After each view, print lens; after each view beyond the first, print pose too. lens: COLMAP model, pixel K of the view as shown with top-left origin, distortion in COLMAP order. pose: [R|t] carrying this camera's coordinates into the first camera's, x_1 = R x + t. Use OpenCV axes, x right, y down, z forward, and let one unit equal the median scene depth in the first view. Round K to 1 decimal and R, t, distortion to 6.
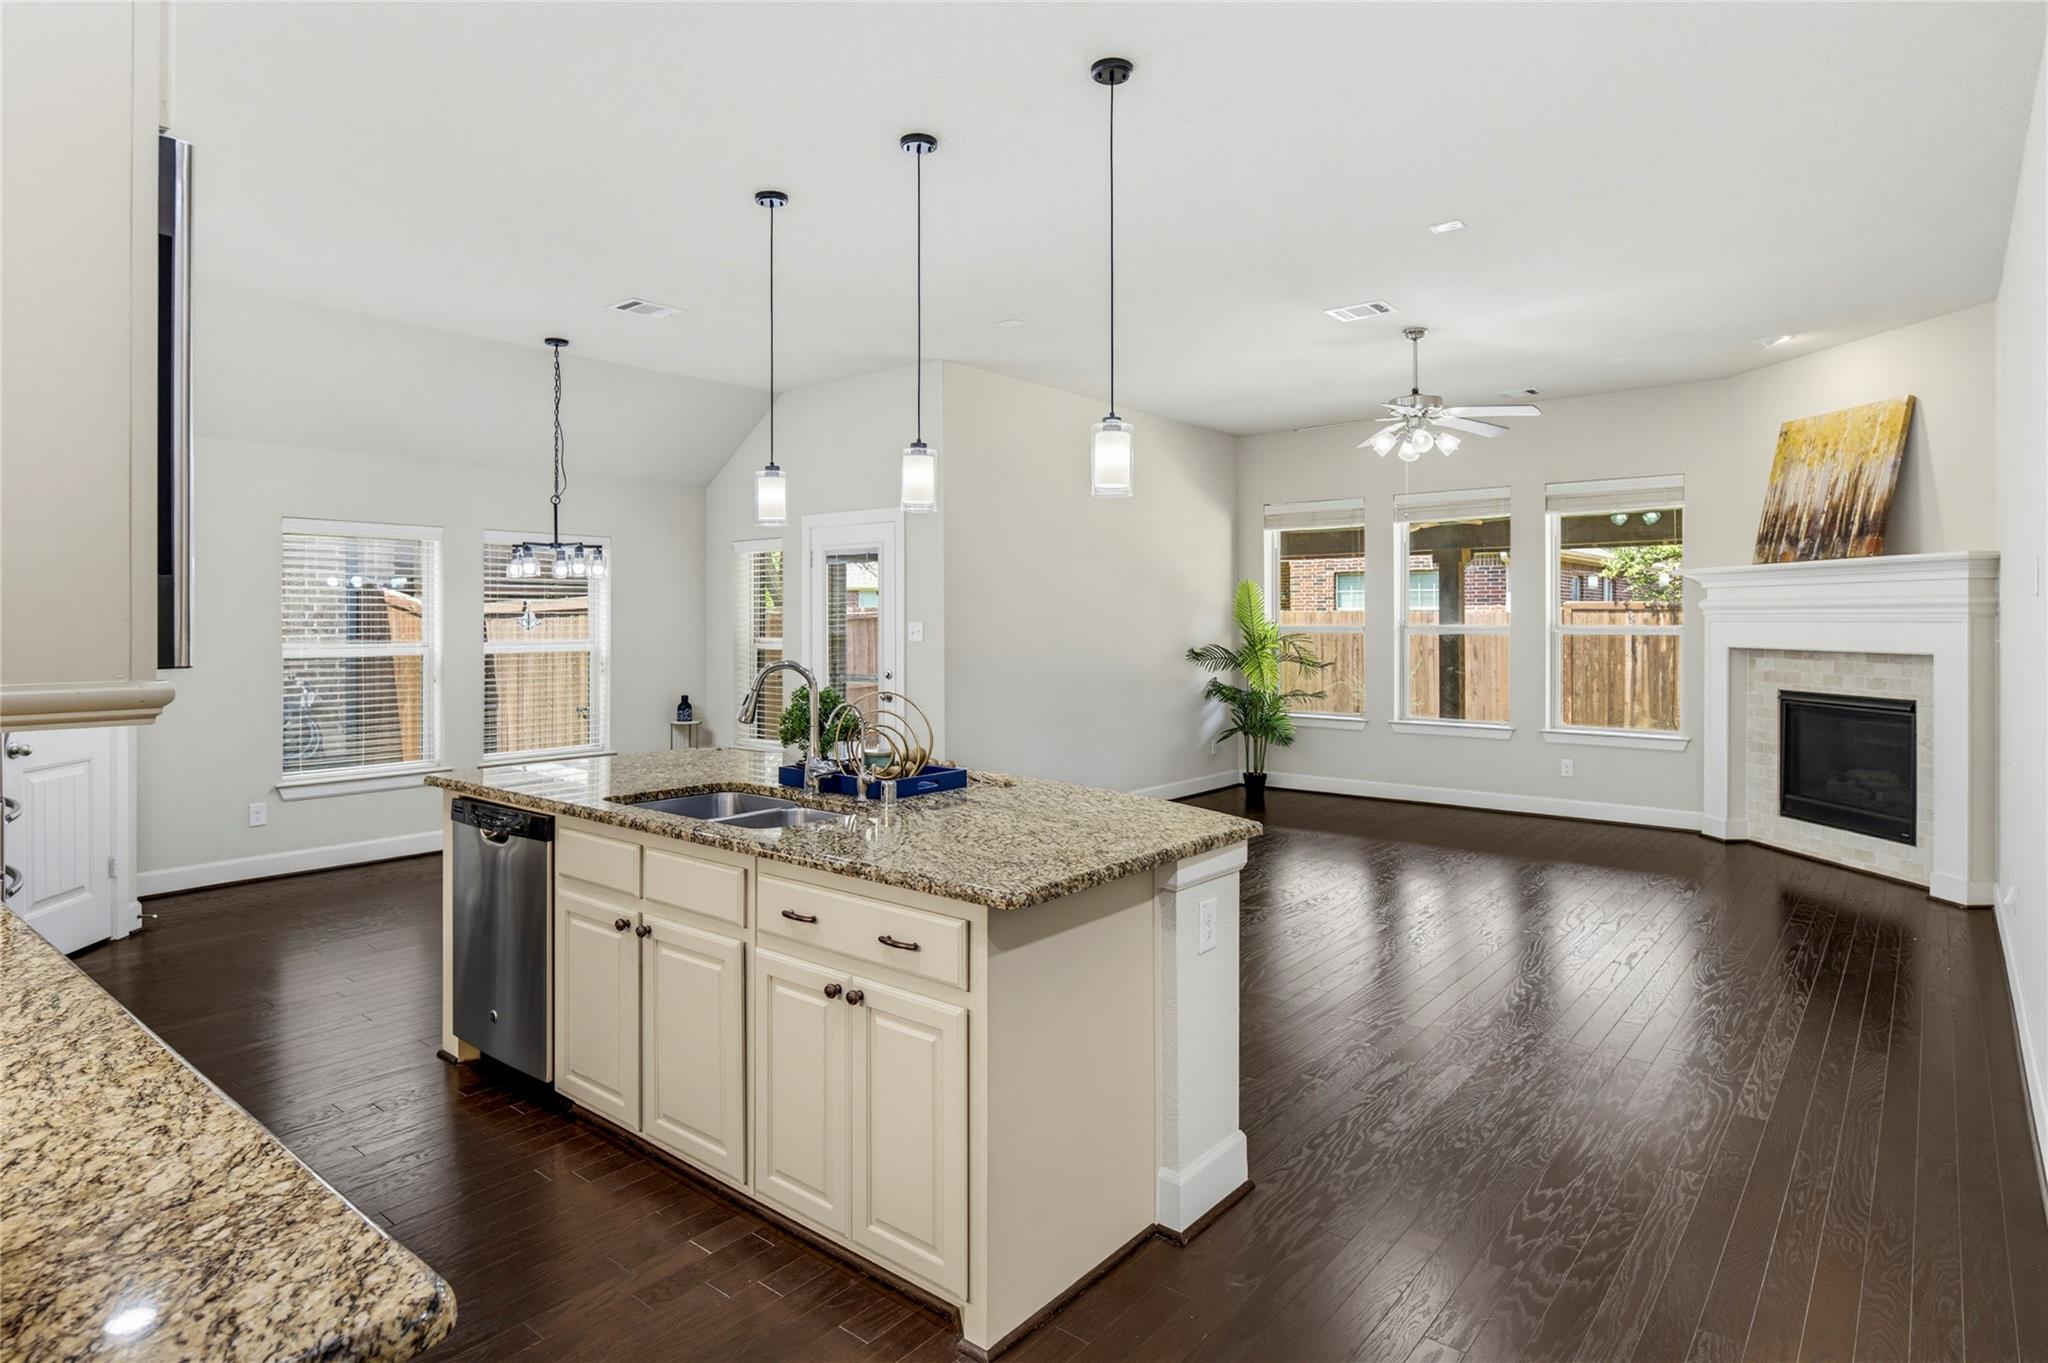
lens RADIAL K [[1111.7, 0, 1021.6], [0, 1111.7, 625.4], [0, 0, 1]] dist [-0.000875, -0.003091]
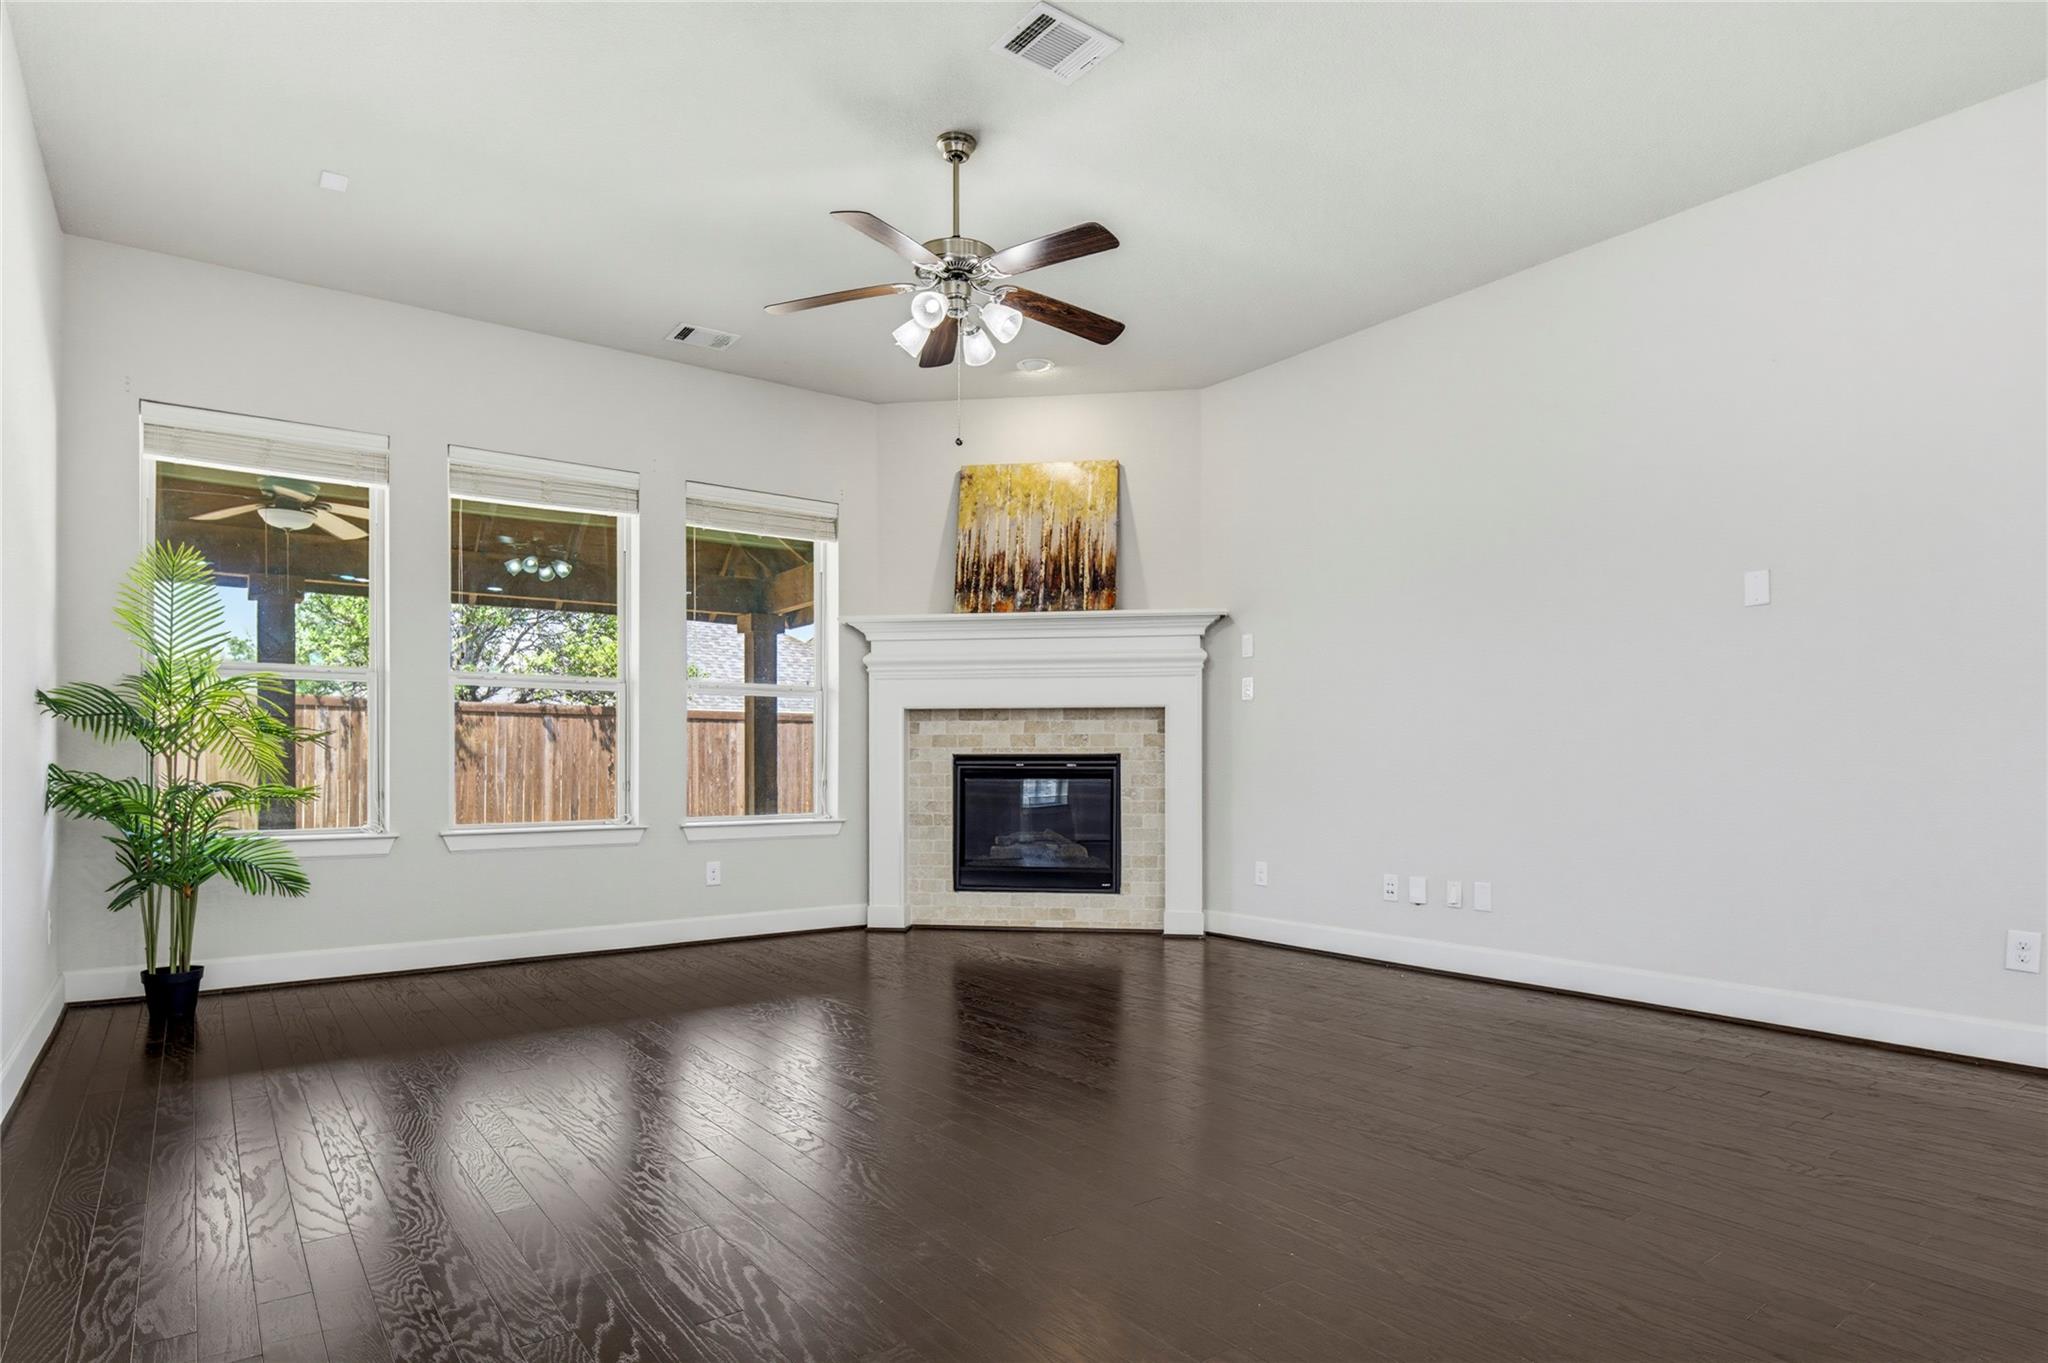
lens RADIAL K [[1116.5, 0, 1025.4], [0, 1116.5, 760.6], [0, 0, 1]] dist [0.001505, -0.000391]
pose [[0.244549, 0.002210, 0.969634, -0.206030], [0.006492, 0.999971, -0.003916, 0.068388], [-0.969615, 0.007252, 0.244527, 0.728402]]
